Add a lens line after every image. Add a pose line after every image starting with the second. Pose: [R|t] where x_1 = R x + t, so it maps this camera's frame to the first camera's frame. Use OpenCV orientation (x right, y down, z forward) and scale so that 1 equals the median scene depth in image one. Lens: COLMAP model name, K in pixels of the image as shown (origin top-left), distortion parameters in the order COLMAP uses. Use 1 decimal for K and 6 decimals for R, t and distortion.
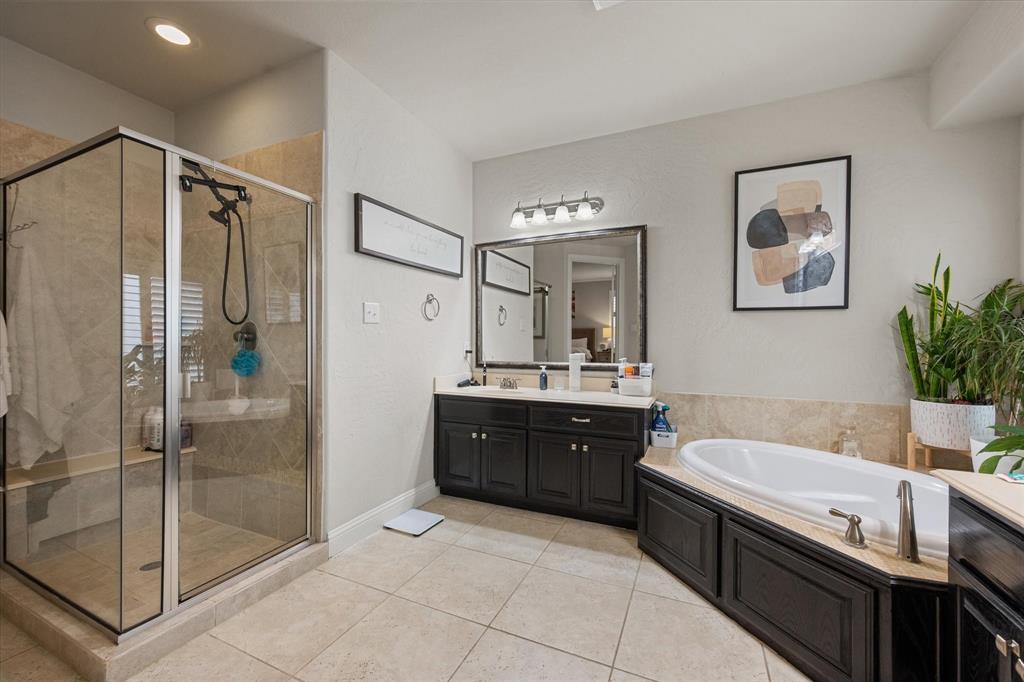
lens RADIAL K [[408.0, 0, 513.8], [0, 408.0, 341.1], [0, 0, 1]] dist [-0.000274, -0.000314]
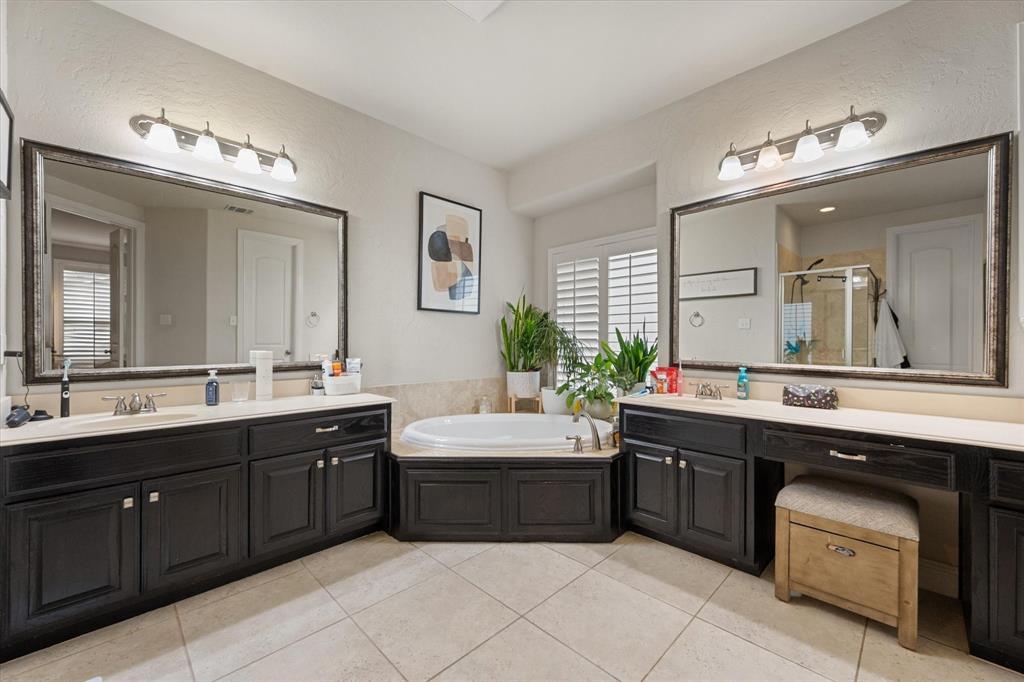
lens RADIAL K [[408.0, 0, 514.1], [0, 408.0, 341.9], [0, 0, 1]] dist [-0.000274, -0.000314]
pose [[0.348345, -0.004182, 0.937357, -0.476045], [-0.001136, 0.999987, 0.004883, 0.011454], [-0.937366, -0.002766, 0.348336, 0.352002]]
